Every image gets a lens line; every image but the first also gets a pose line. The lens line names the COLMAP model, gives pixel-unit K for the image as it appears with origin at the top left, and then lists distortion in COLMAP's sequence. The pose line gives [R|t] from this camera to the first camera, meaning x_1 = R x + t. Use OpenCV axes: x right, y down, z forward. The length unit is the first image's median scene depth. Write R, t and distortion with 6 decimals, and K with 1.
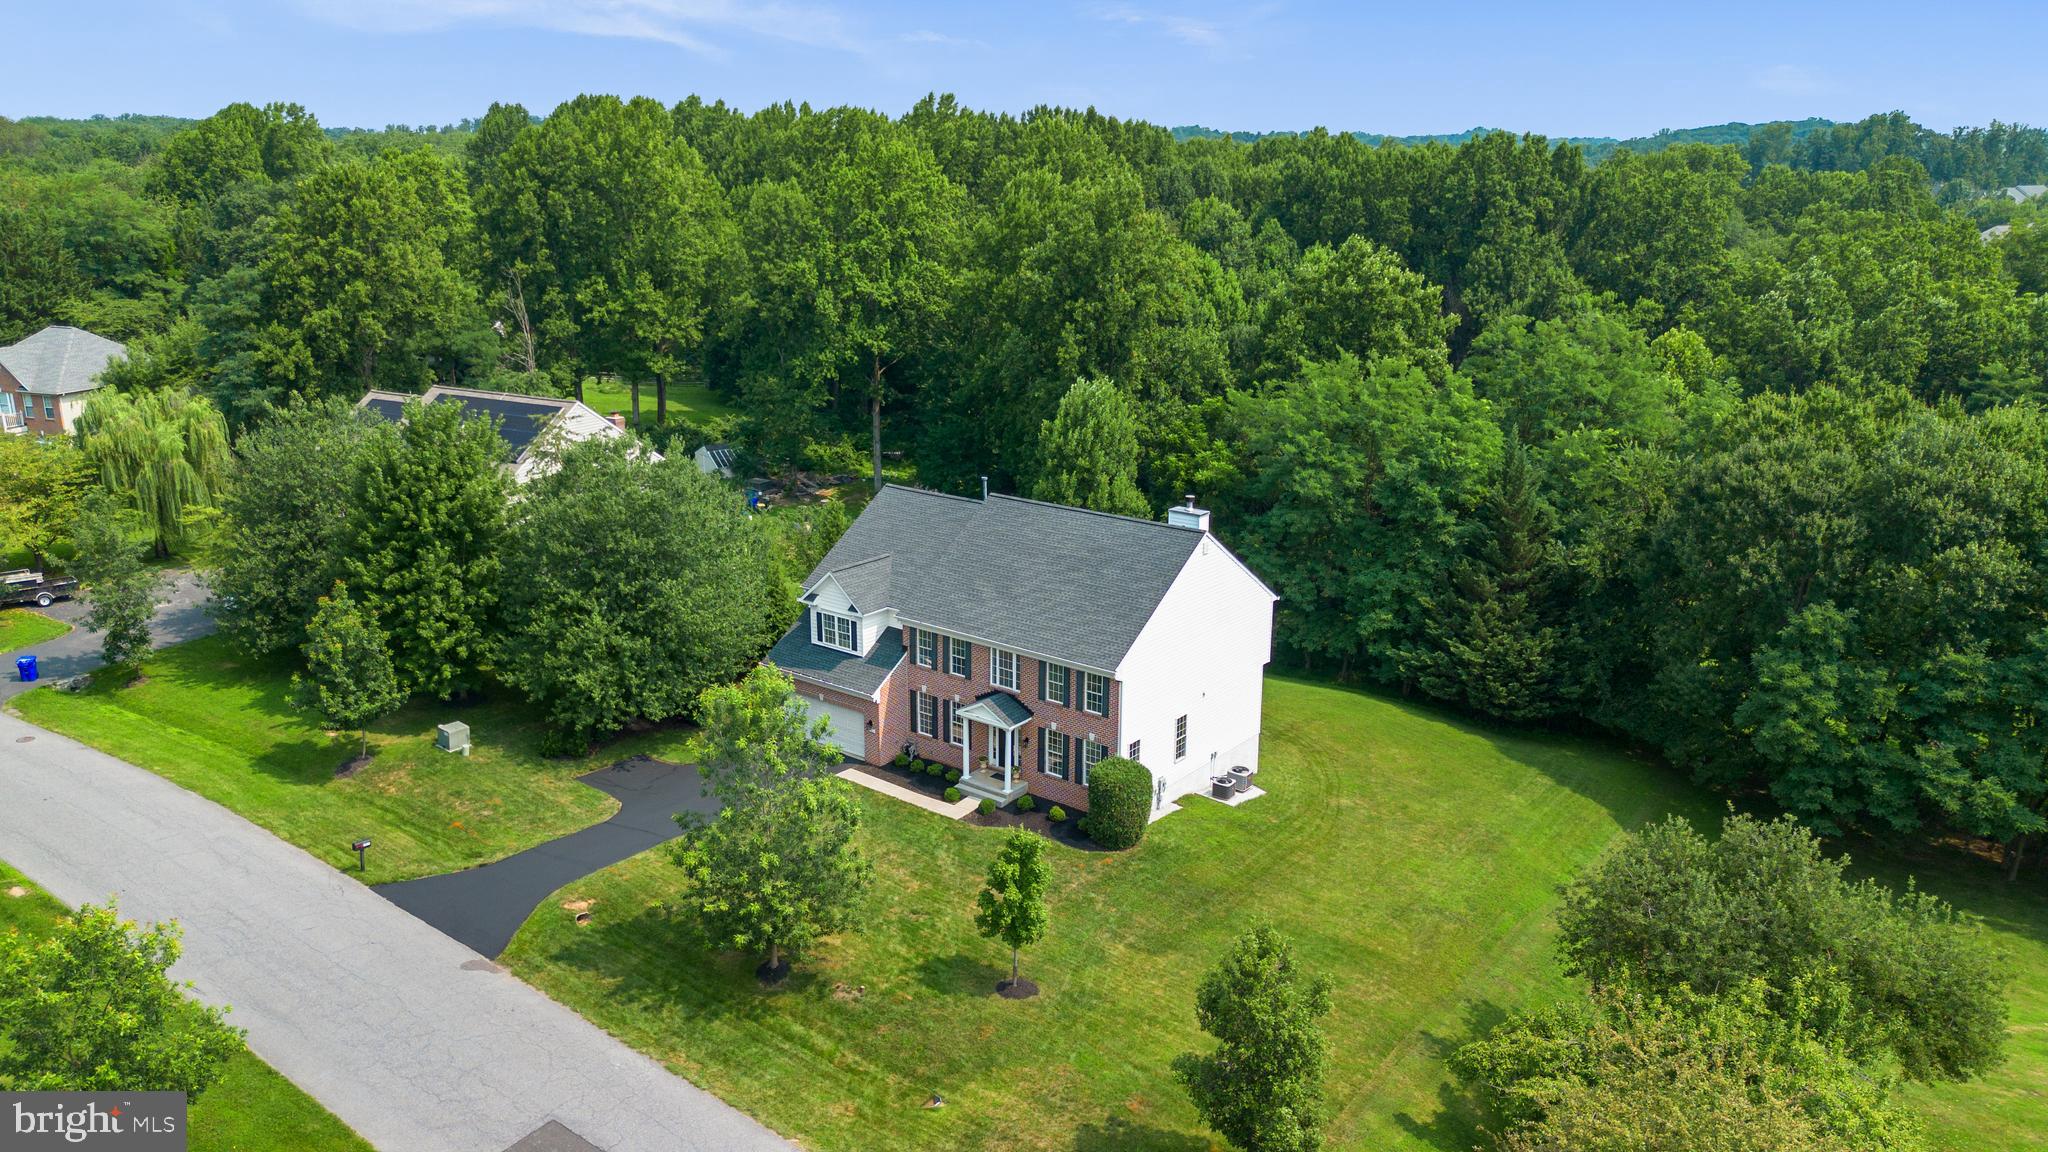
lens RADIAL K [[1466.8, 0, 1024.0], [0, 1466.8, 576.0], [0, 0, 1]] dist [0.039352, -0.004174]
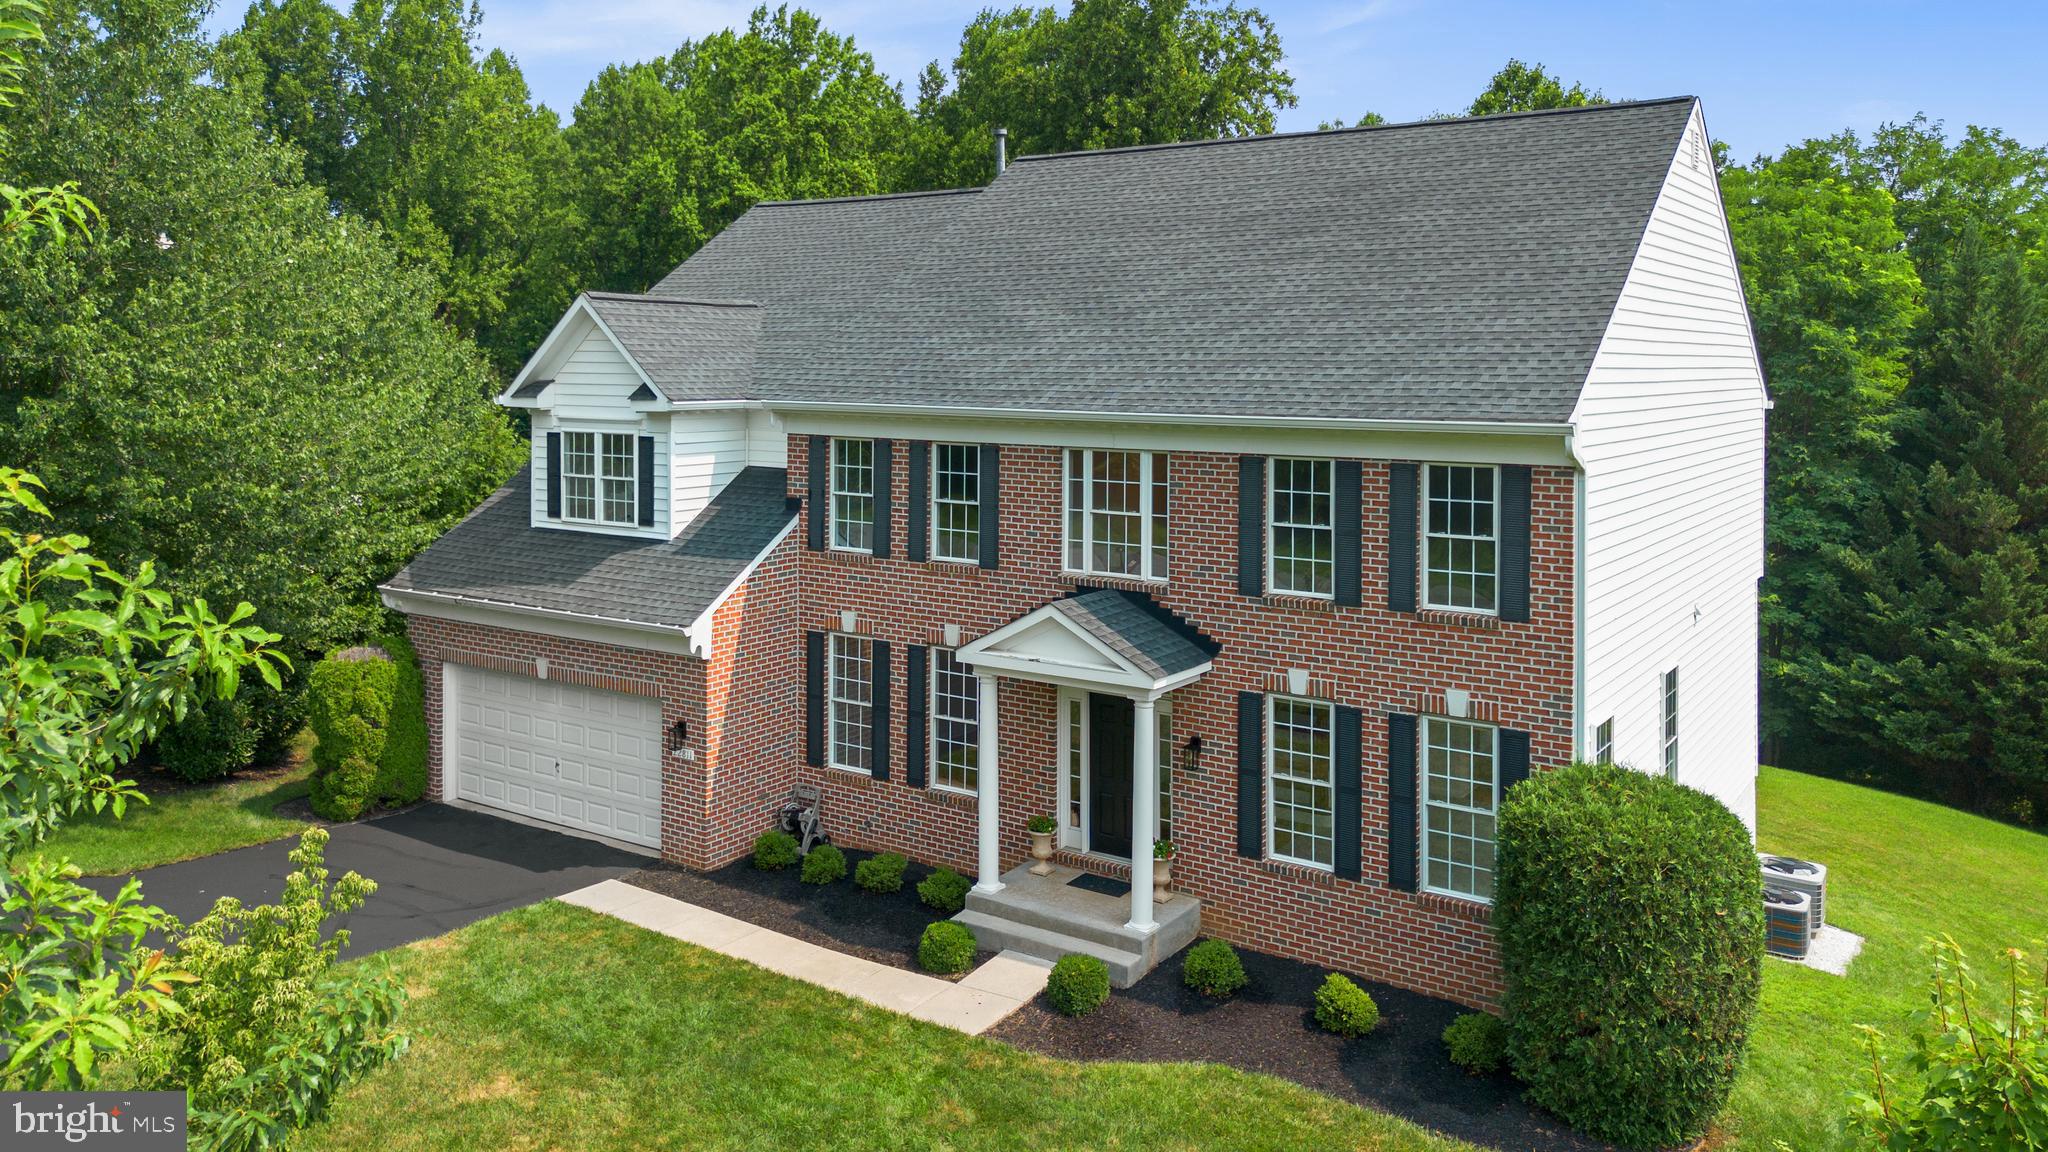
lens RADIAL K [[1532.4, 0, 1012.9], [0, 1532.4, 363.1], [0, 0, 1]] dist [0.027433, -0.006300]
pose [[0.998564, -0.003931, 0.053418, -0.049099], [0.018035, 0.963744, -0.266217, 0.113370], [-0.050435, 0.266798, 0.962432, 0.646172]]
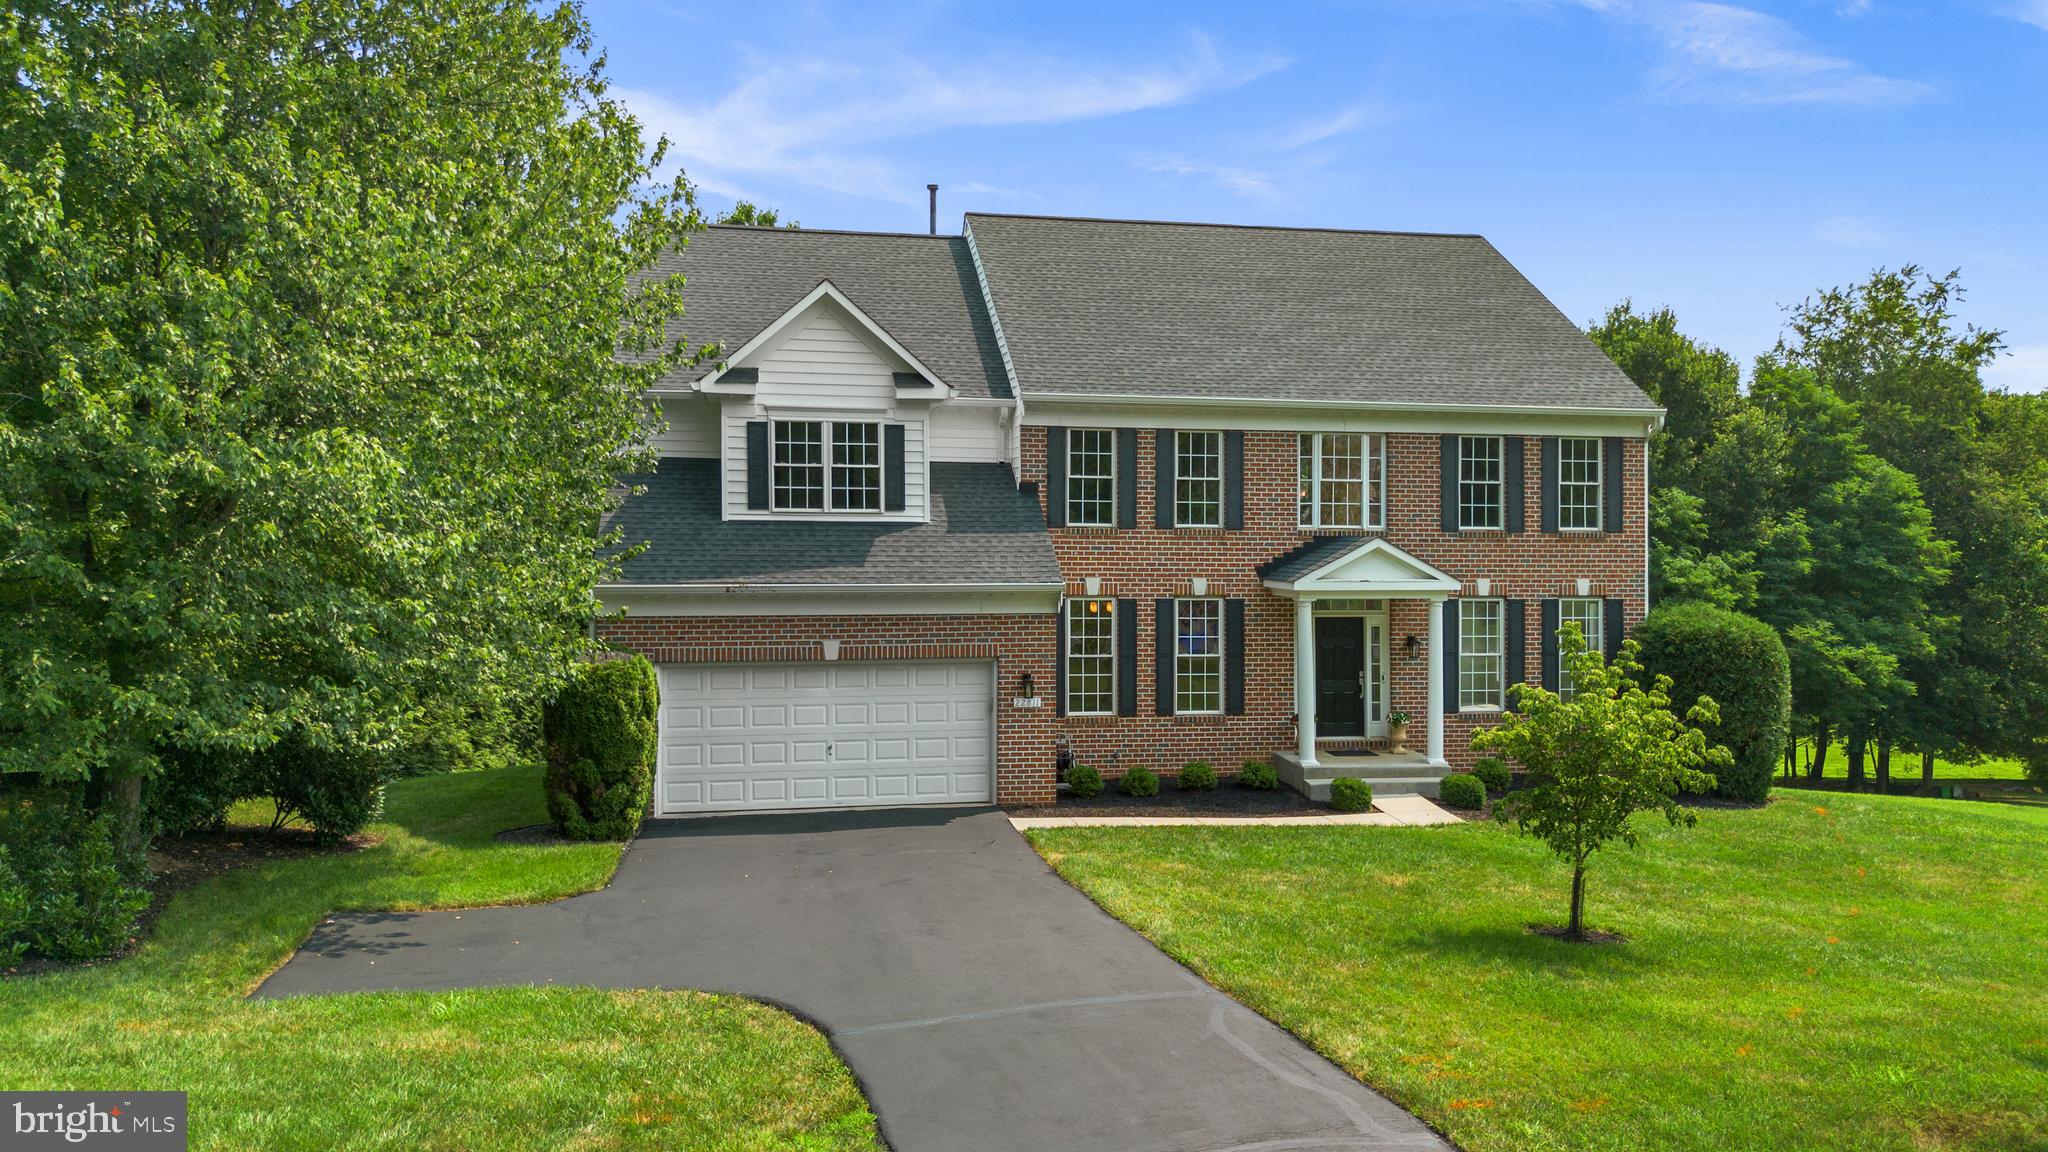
lens RADIAL K [[1483.3, 0, 985.4], [0, 1483.3, 500.5], [0, 0, 1]] dist [0.001939, -0.003067]
pose [[0.683170, 0.014632, 0.730113, -0.371662], [0.196420, 0.959273, -0.203016, 0.128478], [-0.703347, 0.282103, 0.652472, 0.757511]]
